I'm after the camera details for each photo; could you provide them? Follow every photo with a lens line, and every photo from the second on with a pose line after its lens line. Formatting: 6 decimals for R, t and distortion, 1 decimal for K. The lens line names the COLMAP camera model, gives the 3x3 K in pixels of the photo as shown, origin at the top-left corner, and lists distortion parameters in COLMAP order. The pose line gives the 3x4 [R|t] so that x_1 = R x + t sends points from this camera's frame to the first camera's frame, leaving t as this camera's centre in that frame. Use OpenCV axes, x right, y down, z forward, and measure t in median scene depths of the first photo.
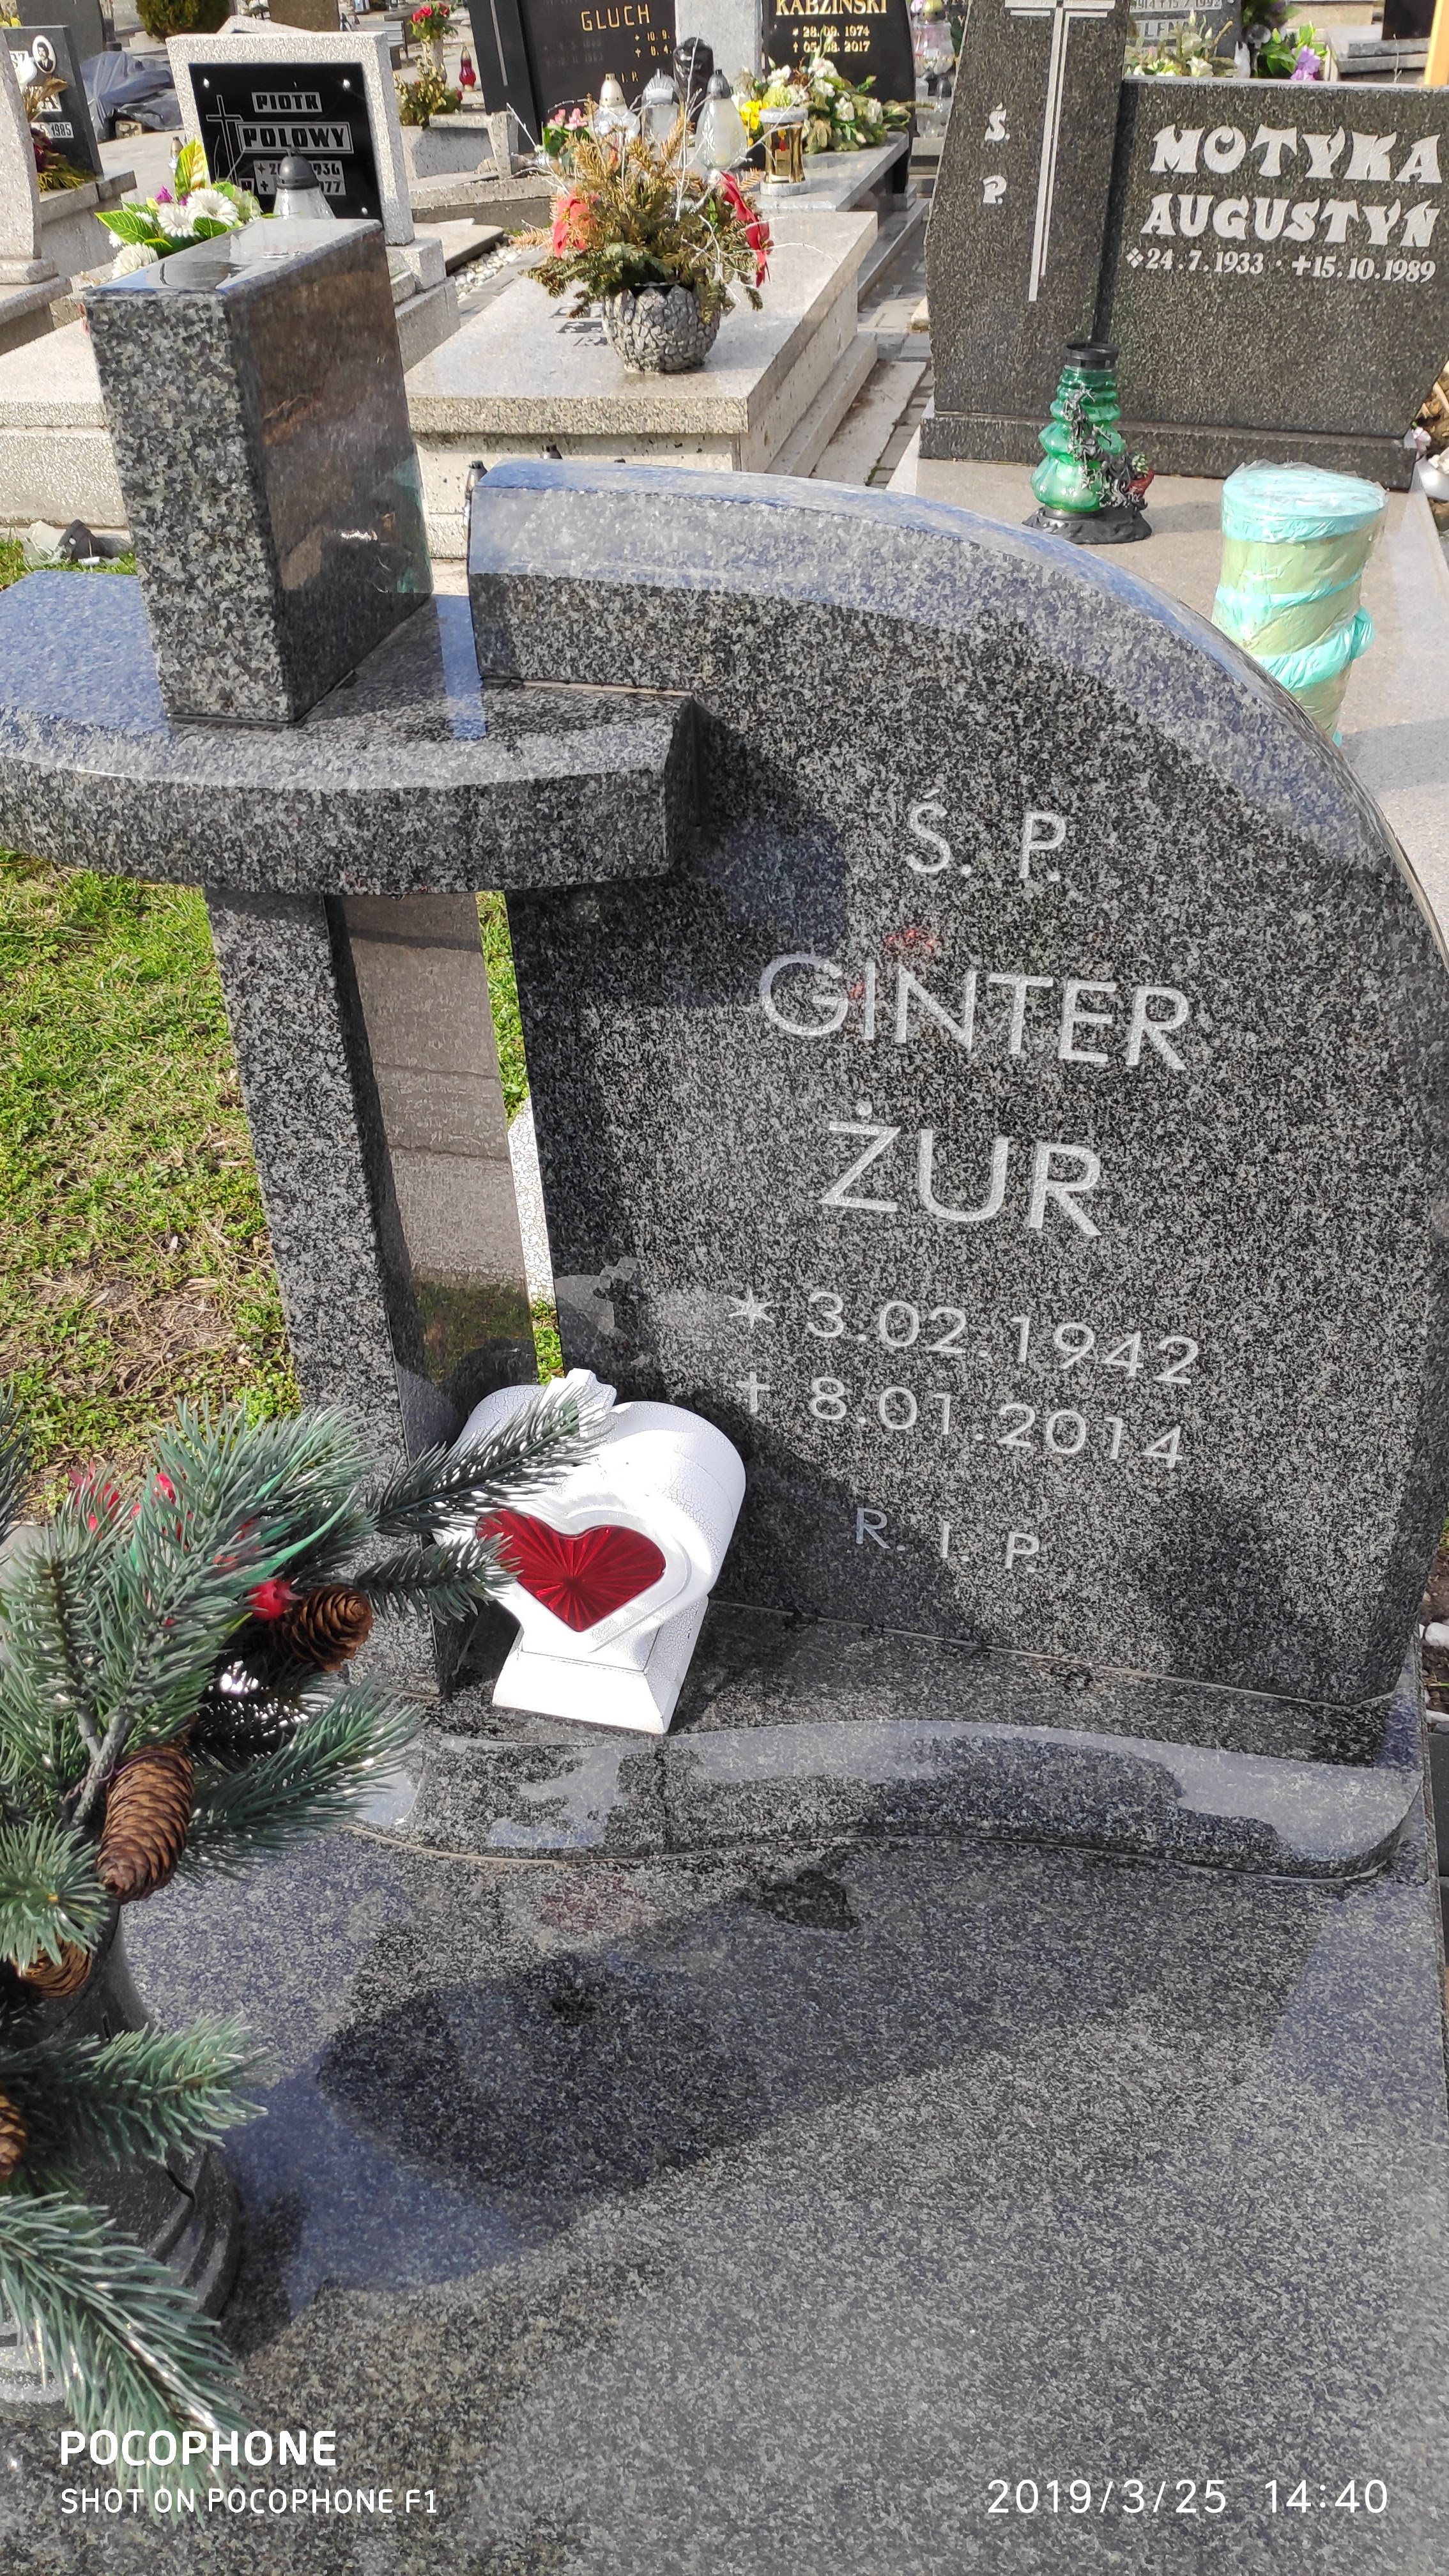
lens RADIAL K [[1846.7, 0, 762.7], [0, 1846.7, 1207.0], [0, 0, 1]] dist [0.056306, -0.098211]
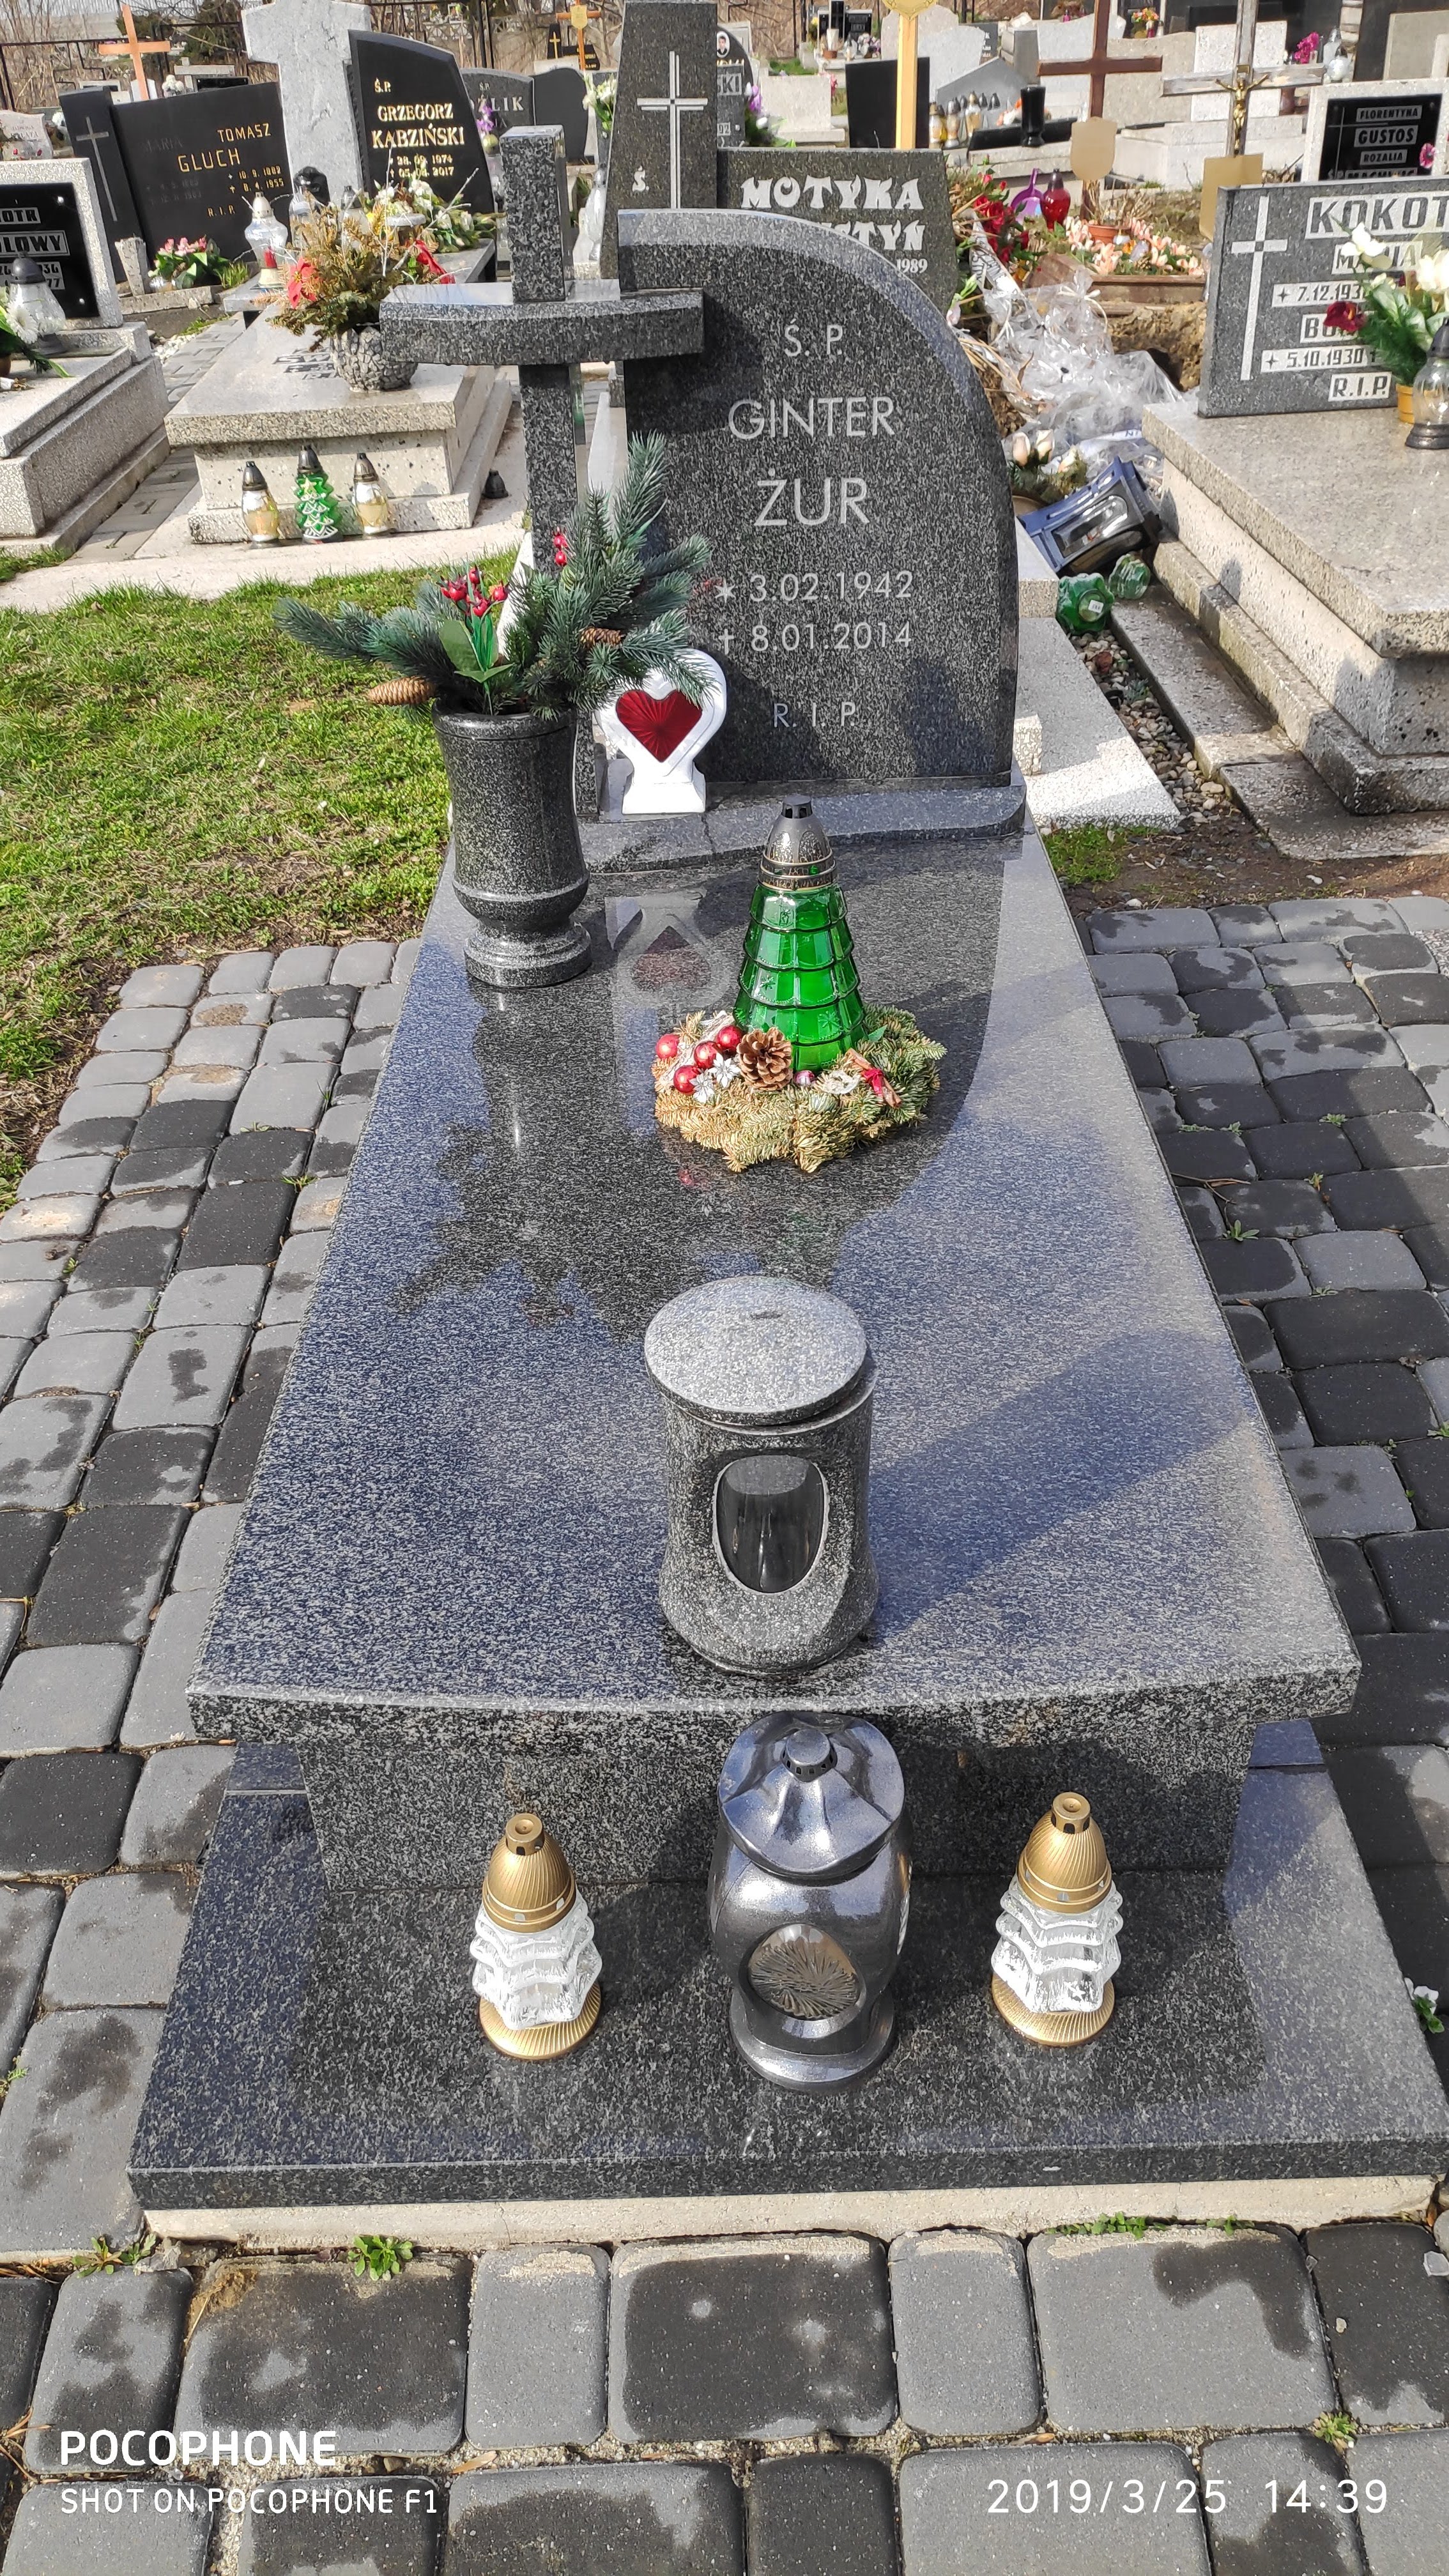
lens RADIAL K [[1846.7, 0, 762.7], [0, 1846.7, 1207.0], [0, 0, 1]] dist [0.056306, -0.098211]
pose [[0.971093, -0.132599, 0.198485, -0.193793], [0.145137, 0.988150, -0.049943, 0.346503], [-0.189510, 0.077307, 0.978831, -0.456173]]
